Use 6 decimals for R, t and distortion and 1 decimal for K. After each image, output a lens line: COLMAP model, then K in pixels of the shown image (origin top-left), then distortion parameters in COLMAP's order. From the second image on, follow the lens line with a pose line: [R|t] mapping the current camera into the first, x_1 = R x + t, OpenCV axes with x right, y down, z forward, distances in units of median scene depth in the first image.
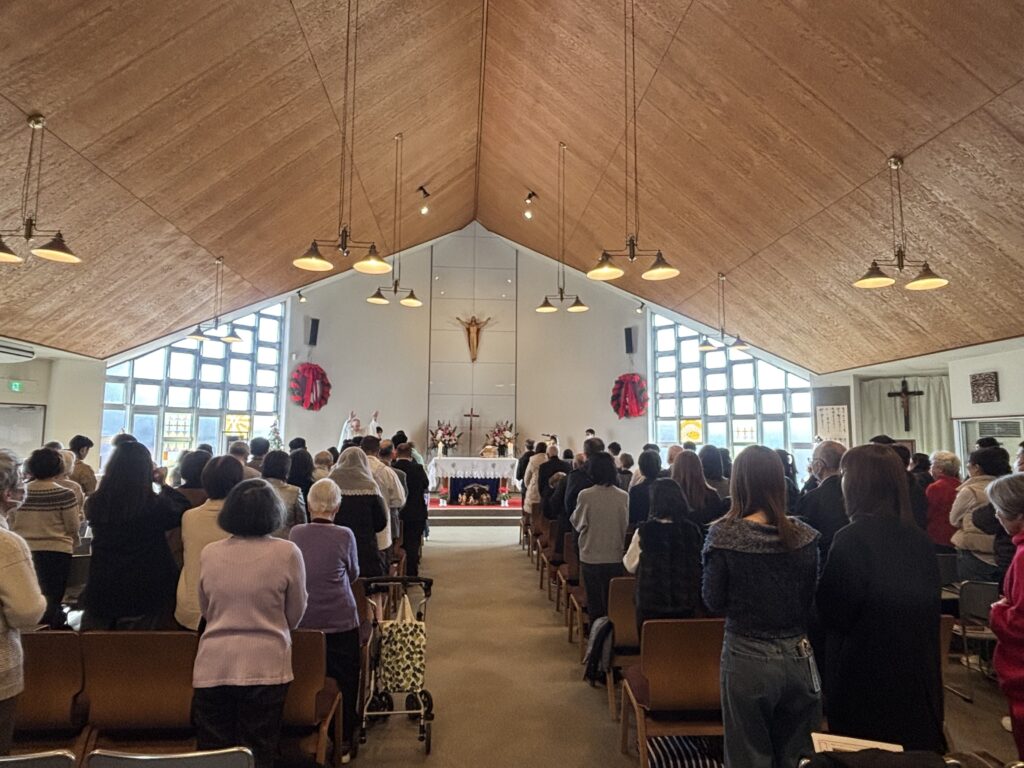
lens RADIAL K [[595.3, 0, 503.3], [0, 595.3, 383.7], [0, 0, 1]] dist [0.015886, -0.013840]
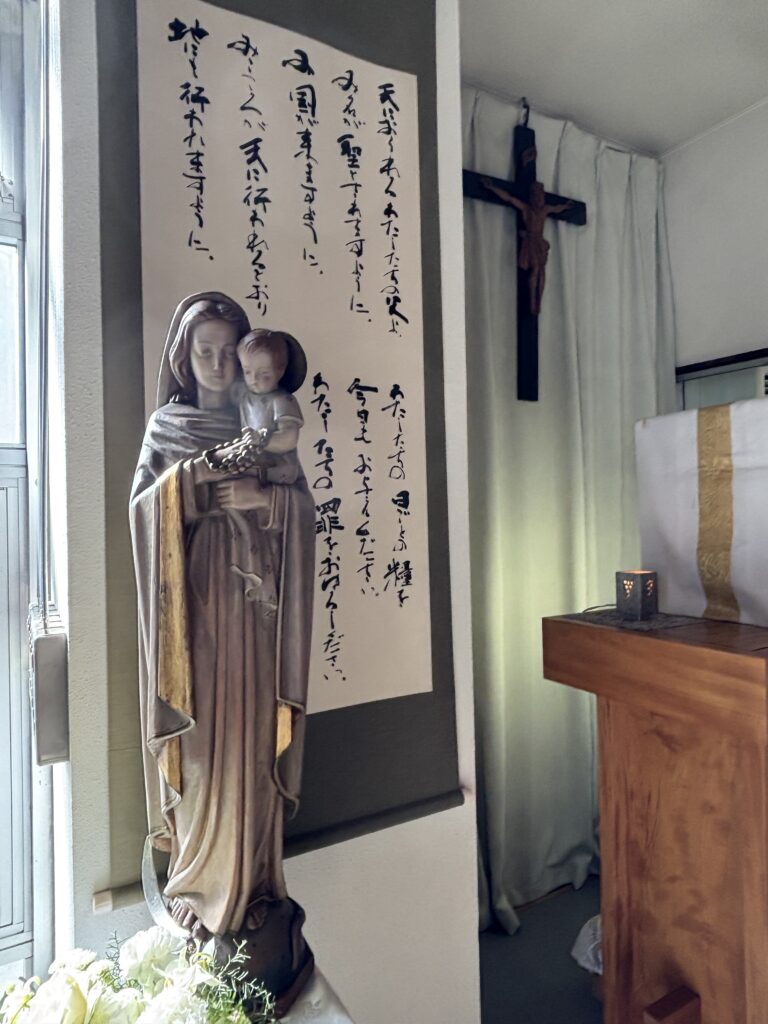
lens RADIAL K [[642.8, 0, 386.3], [0, 642.8, 512.8], [0, 0, 1]] dist [0.000441, -0.000866]
pose [[0.312799, -0.015275, 0.949696, 0.387066], [-0.077689, 0.996109, 0.041610, 0.090685], [-0.946637, -0.086797, 0.310396, 0.802351]]
